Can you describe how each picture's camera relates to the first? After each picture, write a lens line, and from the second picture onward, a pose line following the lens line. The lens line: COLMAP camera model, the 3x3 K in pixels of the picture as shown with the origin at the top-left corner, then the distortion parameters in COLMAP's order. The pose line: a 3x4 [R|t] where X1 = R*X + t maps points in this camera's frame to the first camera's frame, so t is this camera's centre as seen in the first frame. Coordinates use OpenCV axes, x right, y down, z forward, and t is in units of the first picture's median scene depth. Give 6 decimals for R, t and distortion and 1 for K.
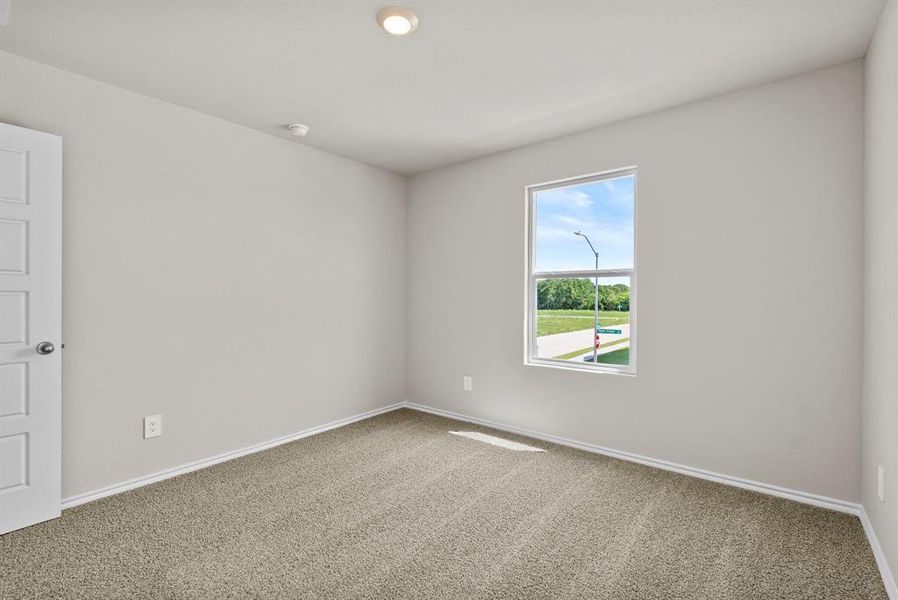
lens RADIAL K [[404.7, 0, 449.0], [0, 404.7, 300.0], [0, 0, 1]] dist [-0.000531, 0.000140]
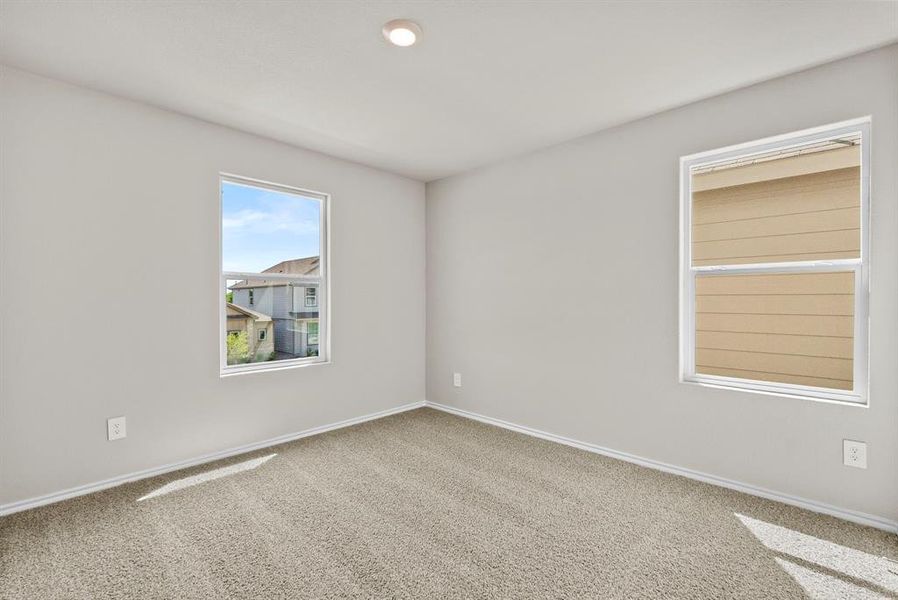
lens RADIAL K [[404.7, 0, 449.0], [0, 404.7, 300.0], [0, 0, 1]] dist [-0.000531, 0.000140]
pose [[0.091488, -0.007458, 0.995778, -0.700390], [0.005634, 0.999960, 0.006971, -0.010950], [-0.995790, 0.004973, 0.091526, 0.476064]]
